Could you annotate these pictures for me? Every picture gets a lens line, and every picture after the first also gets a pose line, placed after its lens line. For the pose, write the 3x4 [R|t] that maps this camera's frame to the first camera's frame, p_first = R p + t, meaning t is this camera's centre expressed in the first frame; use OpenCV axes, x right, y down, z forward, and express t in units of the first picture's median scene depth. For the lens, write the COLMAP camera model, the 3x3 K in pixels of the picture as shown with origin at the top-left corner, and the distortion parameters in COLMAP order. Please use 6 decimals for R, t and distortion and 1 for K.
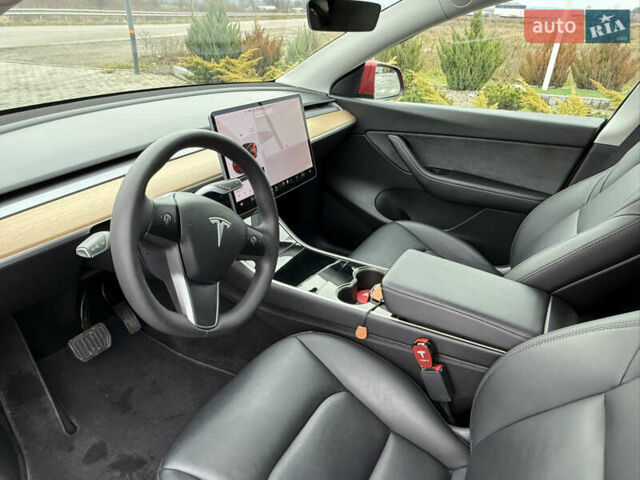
lens RADIAL K [[440.3, 0, 317.4], [0, 440.3, 239.5], [0, 0, 1]] dist [0.001910, -0.001189]
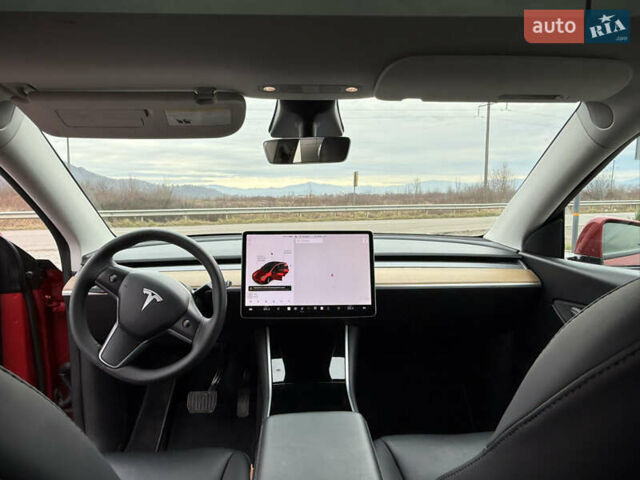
lens RADIAL K [[440.3, 0, 317.4], [0, 440.3, 239.5], [0, 0, 1]] dist [0.001910, -0.001189]
pose [[0.532450, 0.029842, -0.845935, 0.745014], [-0.360770, 0.912063, -0.194902, -0.071682], [0.765730, 0.408963, 0.496394, 0.409099]]
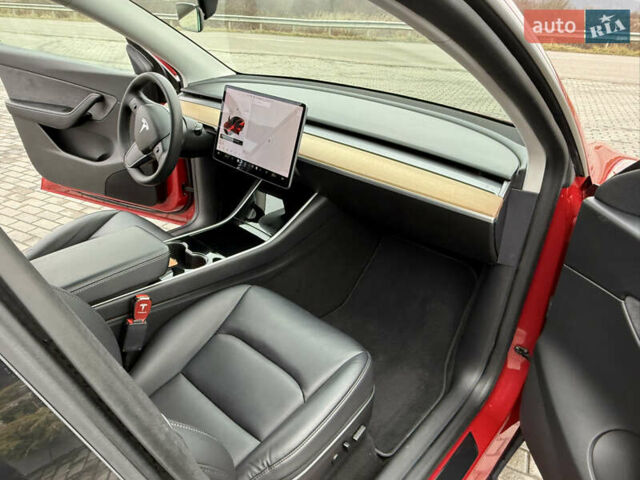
lens RADIAL K [[440.3, 0, 317.4], [0, 440.3, 239.5], [0, 0, 1]] dist [0.001910, -0.001189]
pose [[-0.223620, 0.414280, -0.882251, 0.925732], [-0.492069, 0.733364, 0.469089, -0.577094], [0.841345, 0.539026, 0.039859, 1.136795]]
